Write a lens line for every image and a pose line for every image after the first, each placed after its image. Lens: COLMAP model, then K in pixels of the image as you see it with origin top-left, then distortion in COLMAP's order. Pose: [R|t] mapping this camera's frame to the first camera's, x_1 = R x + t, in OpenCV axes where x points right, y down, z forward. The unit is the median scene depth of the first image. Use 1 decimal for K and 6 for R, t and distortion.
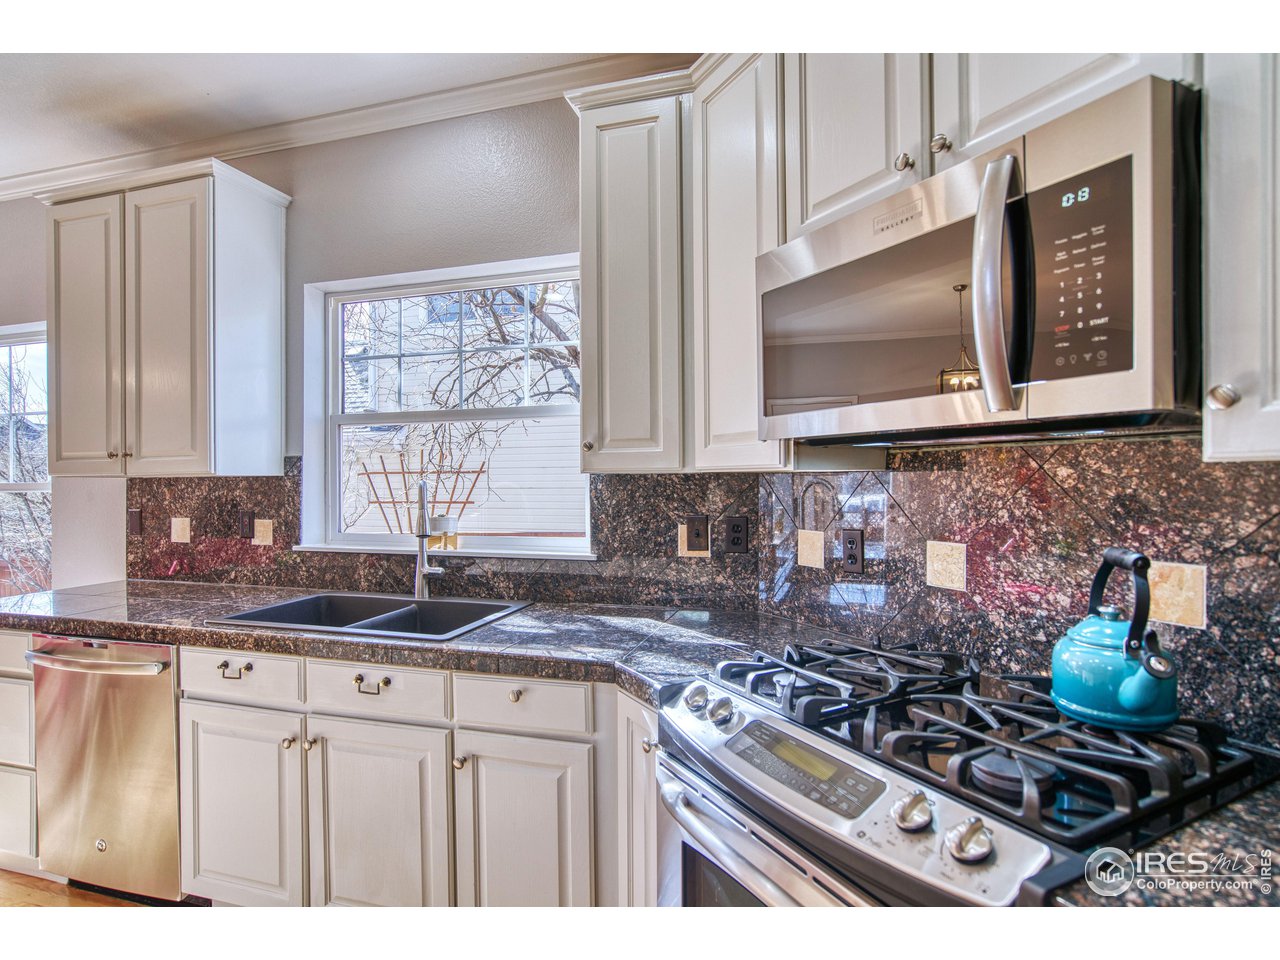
lens RADIAL K [[675.4, 0, 640.0], [0, 675.4, 480.0], [0, 0, 1]] dist [-0.004748, -0.000344]
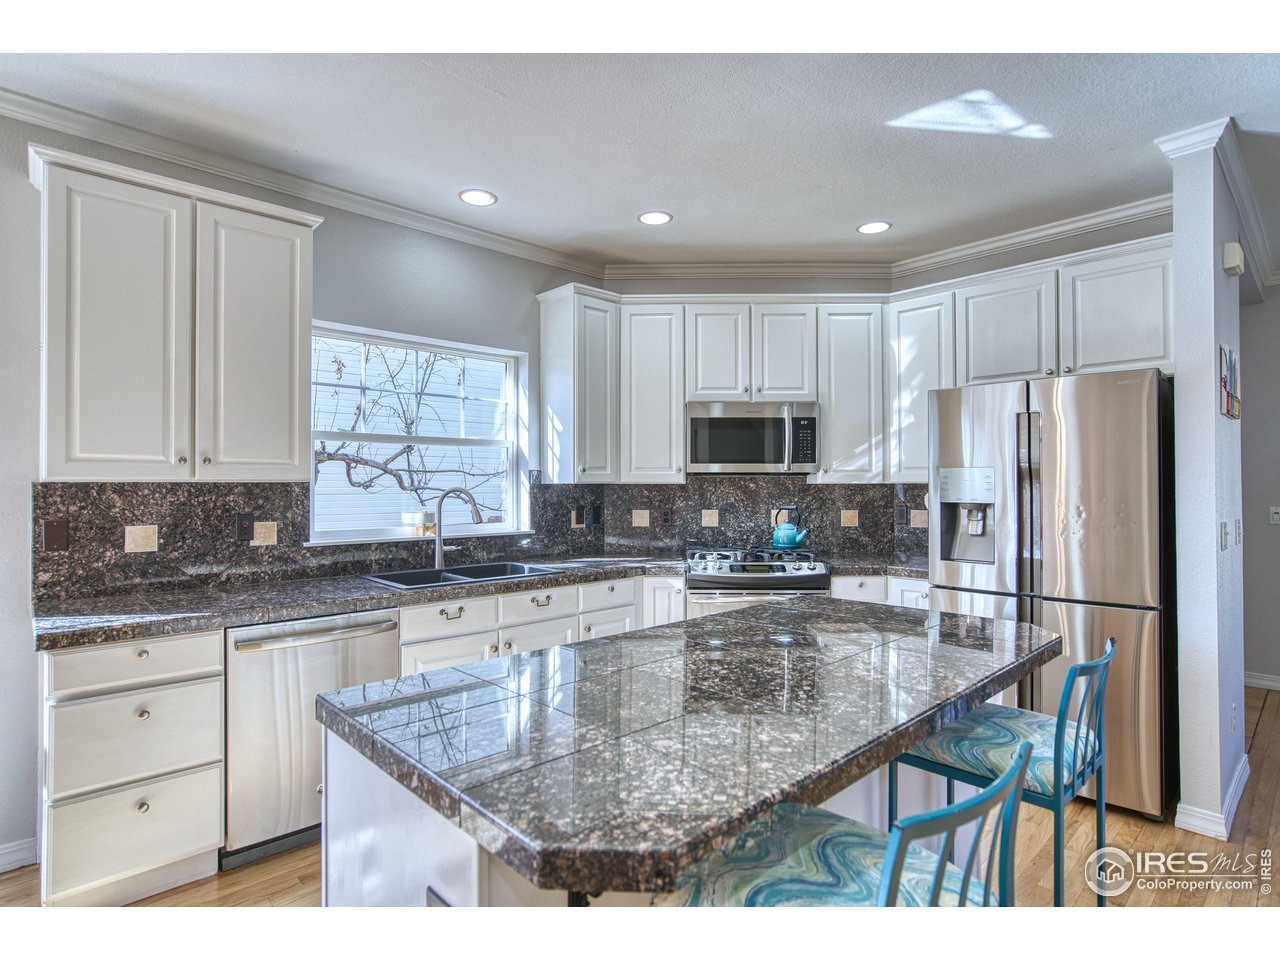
lens RADIAL K [[675.4, 0, 640.0], [0, 675.4, 480.0], [0, 0, 1]] dist [-0.004748, -0.000344]
pose [[0.493570, 0.012611, 0.869615, -1.237515], [-0.002080, 0.999909, -0.013320, 0.003740], [-0.869704, 0.004766, 0.493551, -0.074941]]
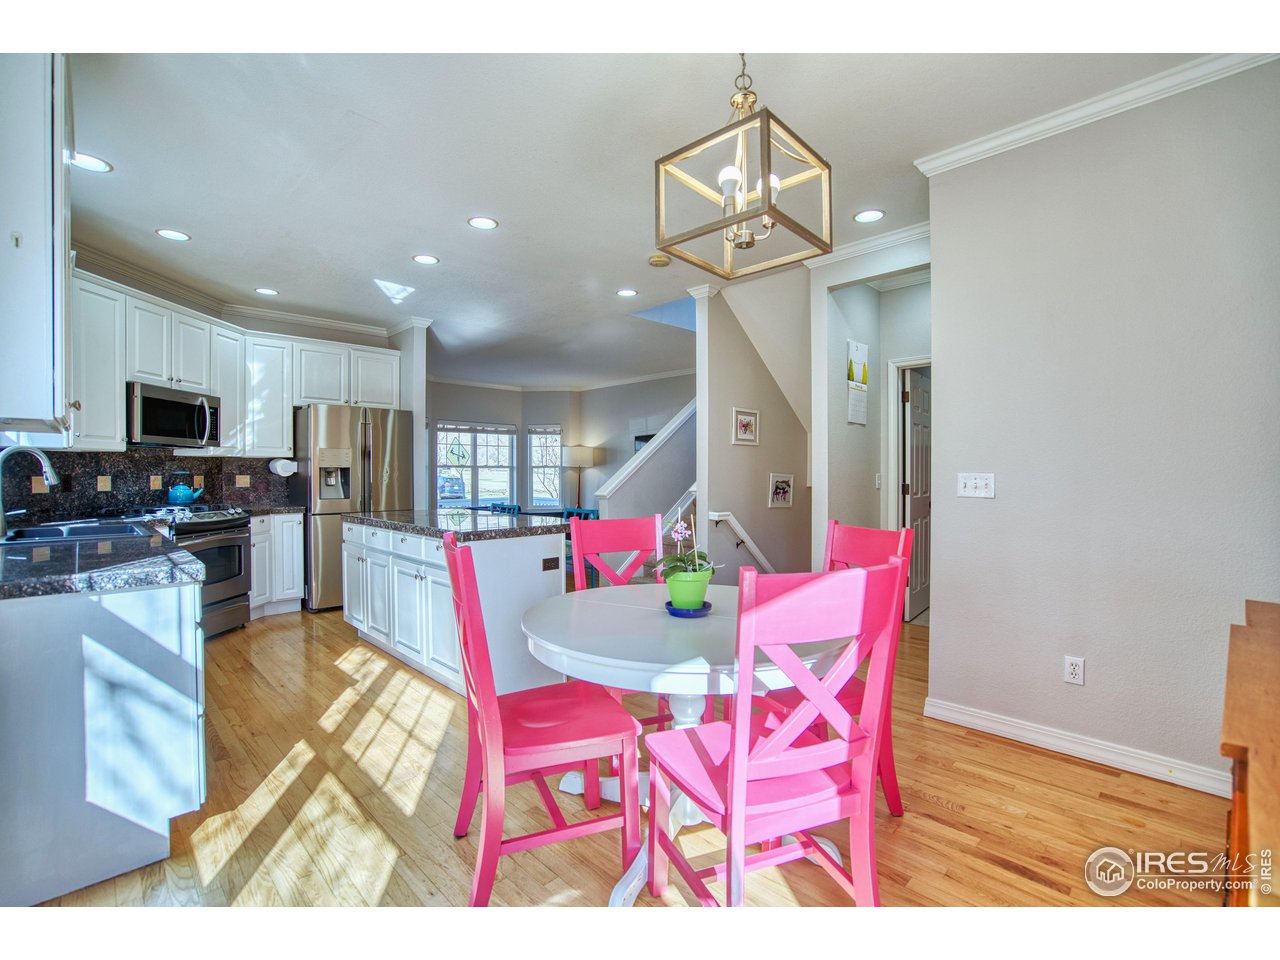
lens RADIAL K [[578.8, 0, 632.4], [0, 578.8, 479.1], [0, 0, 1]] dist [-0.000038, 0.000143]
pose [[-0.869884, 0.006785, 0.493210, -1.736302], [0.009974, 0.999943, 0.003835, 0.069841], [-0.493155, 0.008256, -0.869902, 1.235639]]
